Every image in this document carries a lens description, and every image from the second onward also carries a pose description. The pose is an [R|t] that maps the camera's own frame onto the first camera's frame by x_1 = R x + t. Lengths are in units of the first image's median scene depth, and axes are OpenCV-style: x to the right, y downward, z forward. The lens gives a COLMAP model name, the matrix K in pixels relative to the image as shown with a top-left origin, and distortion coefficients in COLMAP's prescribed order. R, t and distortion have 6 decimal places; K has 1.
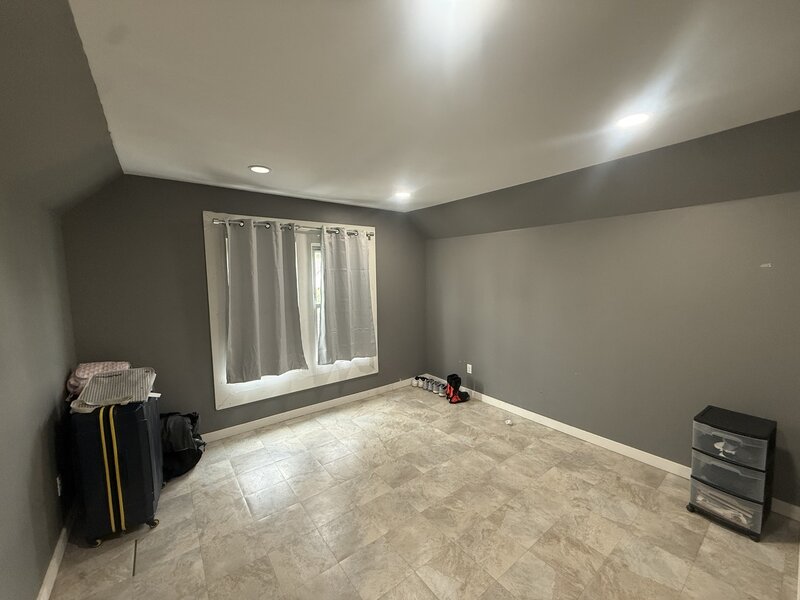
lens RADIAL K [[315.8, 0, 397.5], [0, 315.8, 299.4], [0, 0, 1]] dist [-0.000450, 0.000051]
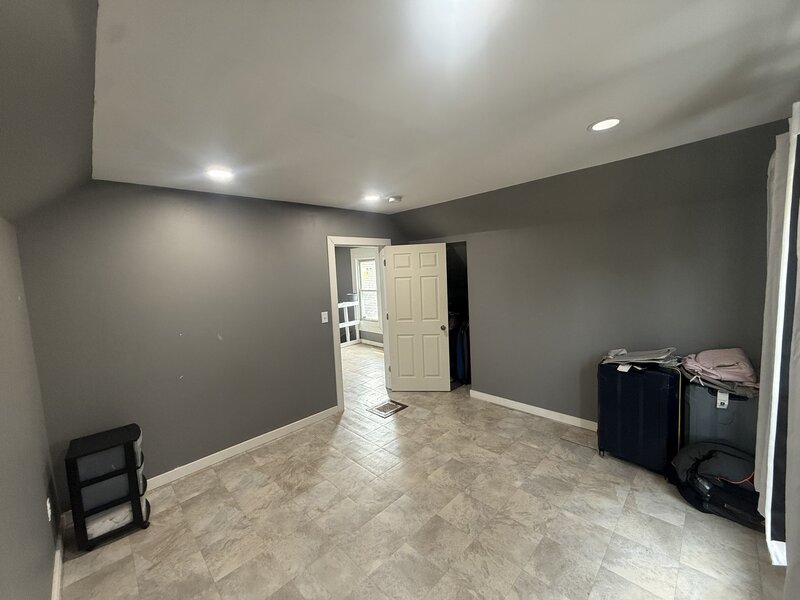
lens RADIAL K [[315.8, 0, 397.5], [0, 315.8, 299.4], [0, 0, 1]] dist [-0.000450, 0.000051]
pose [[-0.989108, 0.076669, -0.125645, 0.174262], [0.055081, 0.984404, 0.167075, -0.180230], [0.136495, 0.158335, -0.977905, 1.872354]]
